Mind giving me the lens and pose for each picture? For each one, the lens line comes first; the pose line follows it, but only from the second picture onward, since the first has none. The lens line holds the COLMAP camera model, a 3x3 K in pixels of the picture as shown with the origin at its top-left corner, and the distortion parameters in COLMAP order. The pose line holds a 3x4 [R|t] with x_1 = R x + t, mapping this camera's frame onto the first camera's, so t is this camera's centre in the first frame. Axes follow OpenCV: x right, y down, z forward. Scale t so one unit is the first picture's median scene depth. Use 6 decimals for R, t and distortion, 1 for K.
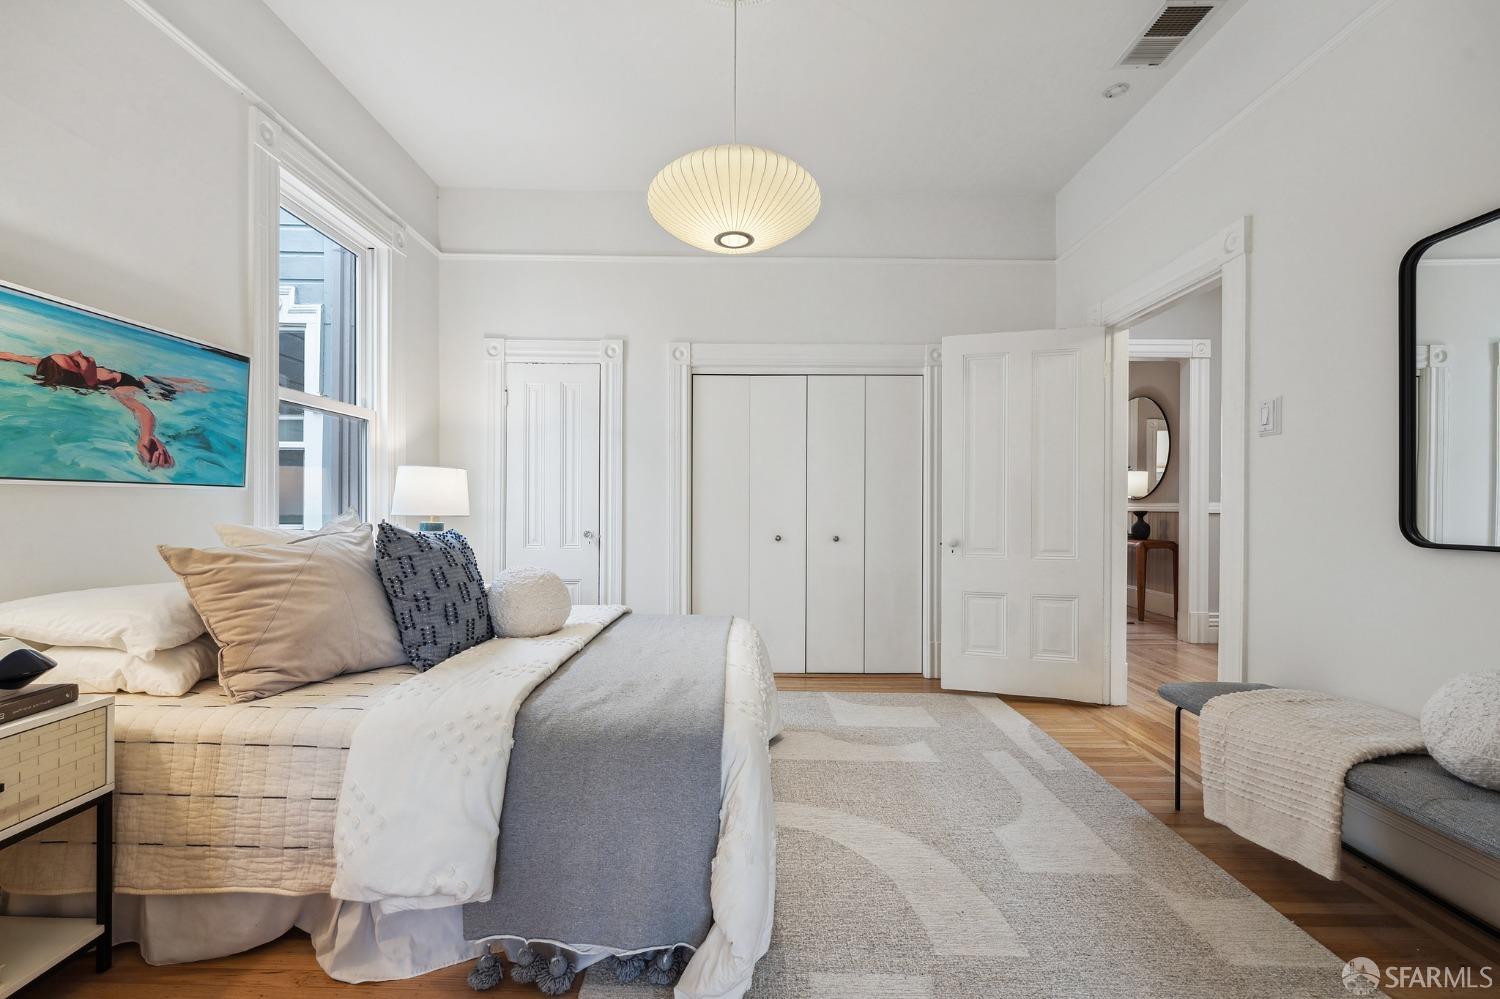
lens RADIAL K [[624.3, 0, 750.0], [0, 624.3, 499.5], [0, 0, 1]] dist [-0.001346, 0.000014]
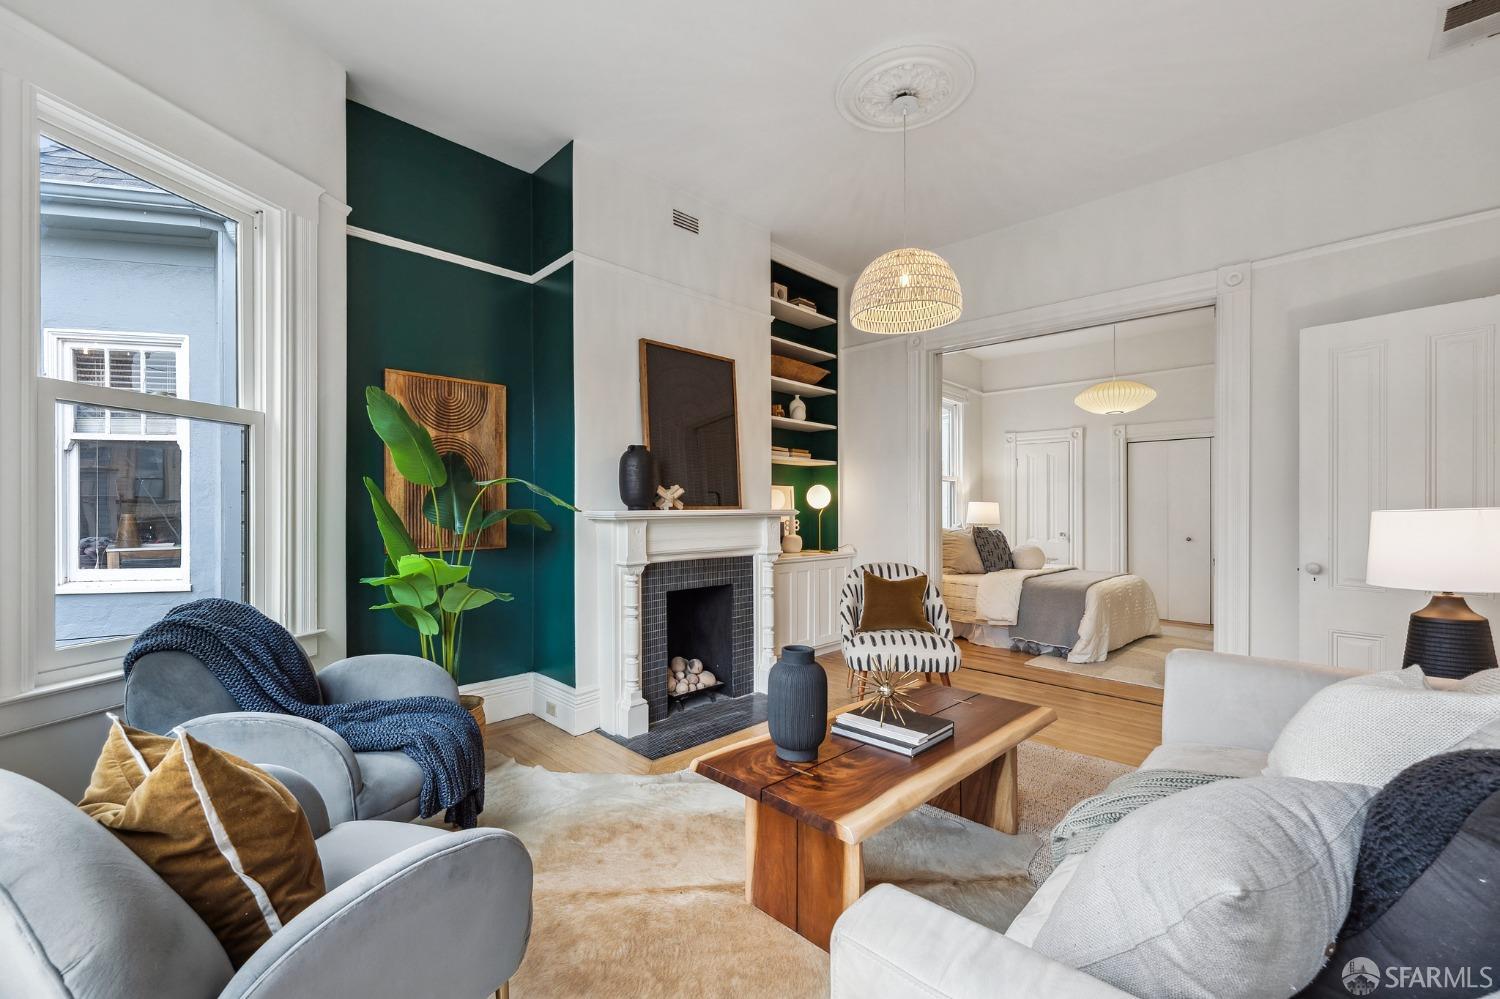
lens RADIAL K [[609.4, 0, 746.7], [0, 609.4, 503.1], [0, 0, 1]] dist [0.001859, -0.000221]
pose [[0.706004, -0.010204, -0.708135, 0.706173], [0.009519, 0.999943, -0.004918, -0.070897], [0.708144, -0.003268, 0.706060, -1.849572]]
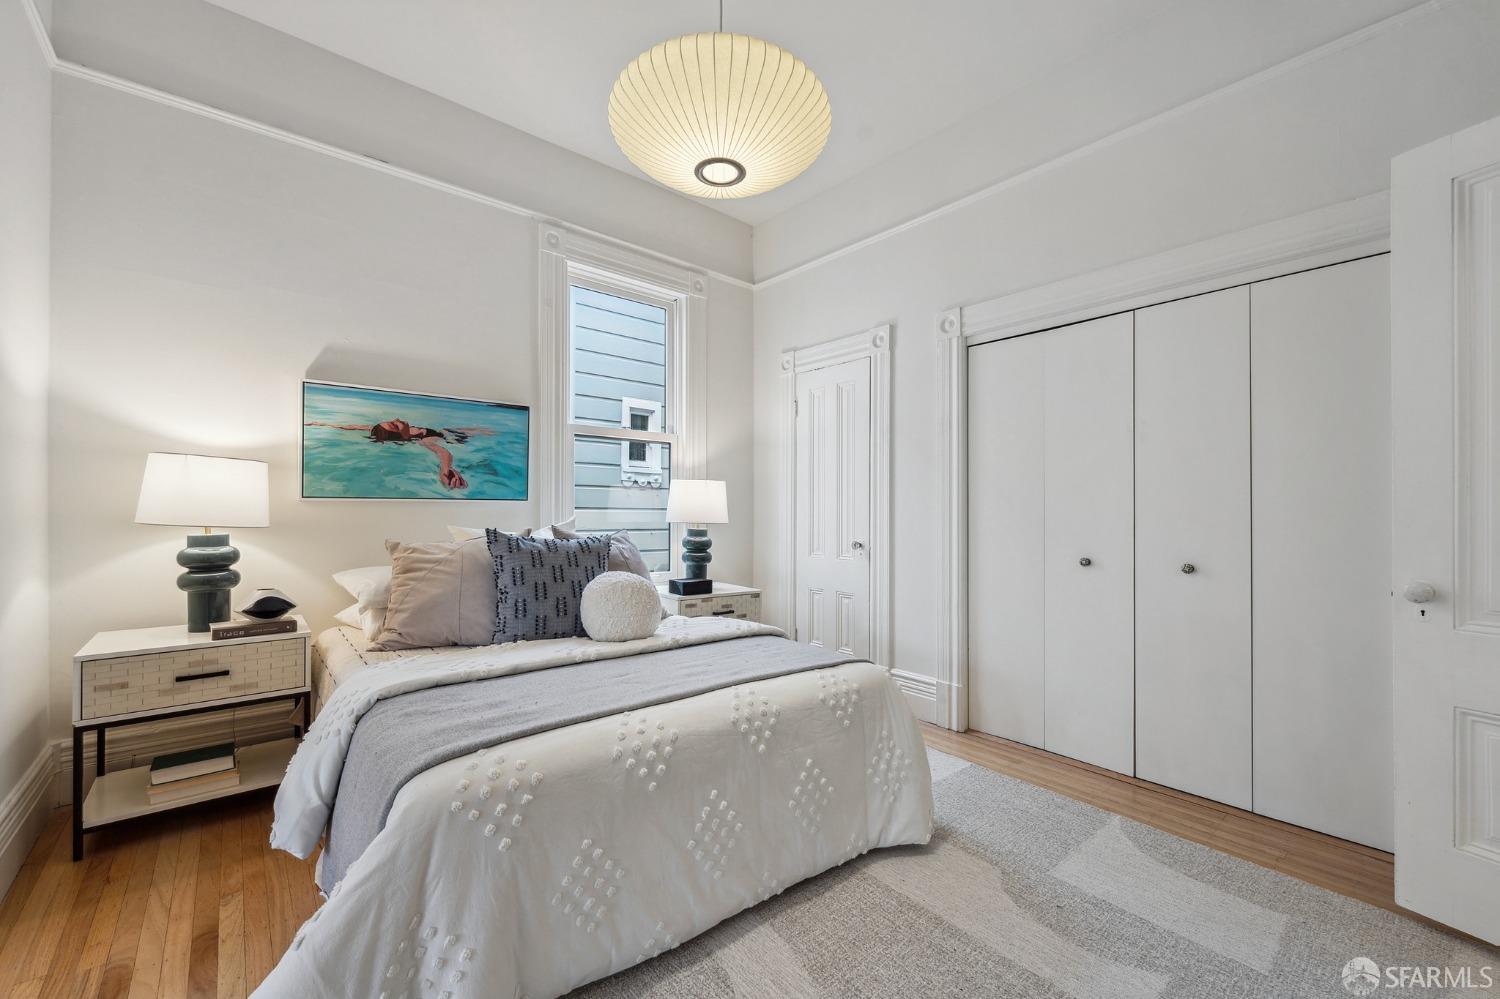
lens RADIAL K [[609.4, 0, 746.7], [0, 609.4, 503.1], [0, 0, 1]] dist [0.001859, -0.000221]
pose [[0.641181, -0.014284, -0.767257, 0.625296], [0.007353, 0.999895, -0.012470, 0.007737], [0.767354, 0.002354, 0.641219, 0.587273]]
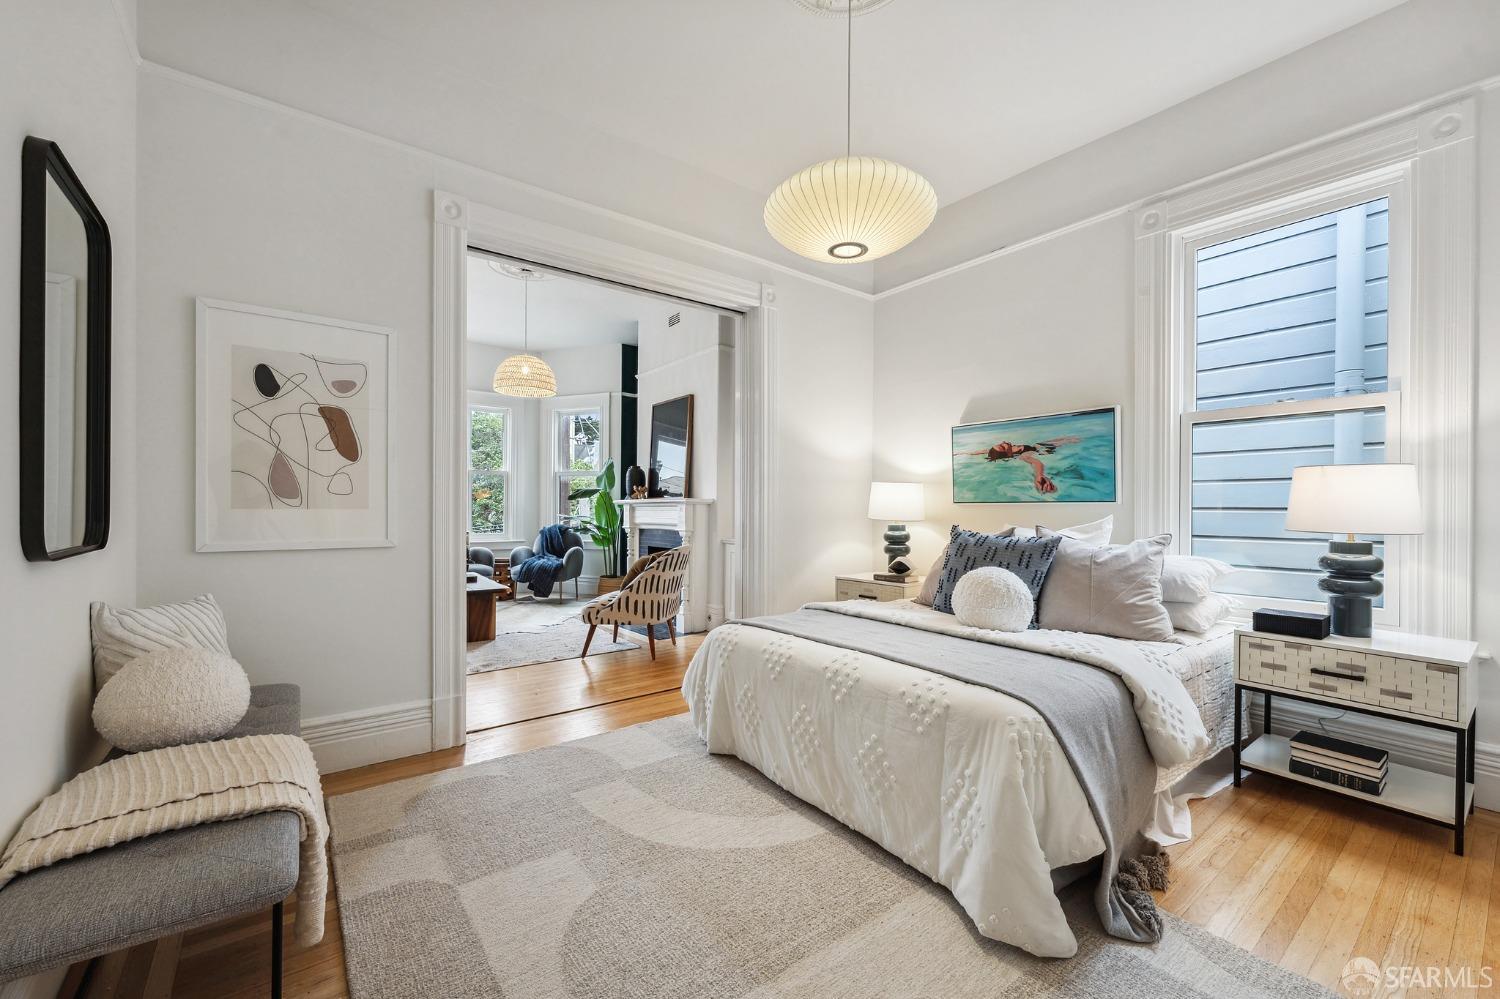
lens RADIAL K [[609.4, 0, 746.7], [0, 609.4, 503.1], [0, 0, 1]] dist [0.001859, -0.000221]
pose [[-0.796891, -0.019771, -0.603800, 0.751886], [-0.007461, 0.999710, -0.022888, 0.022980], [0.604077, -0.013734, -0.796807, 1.832247]]
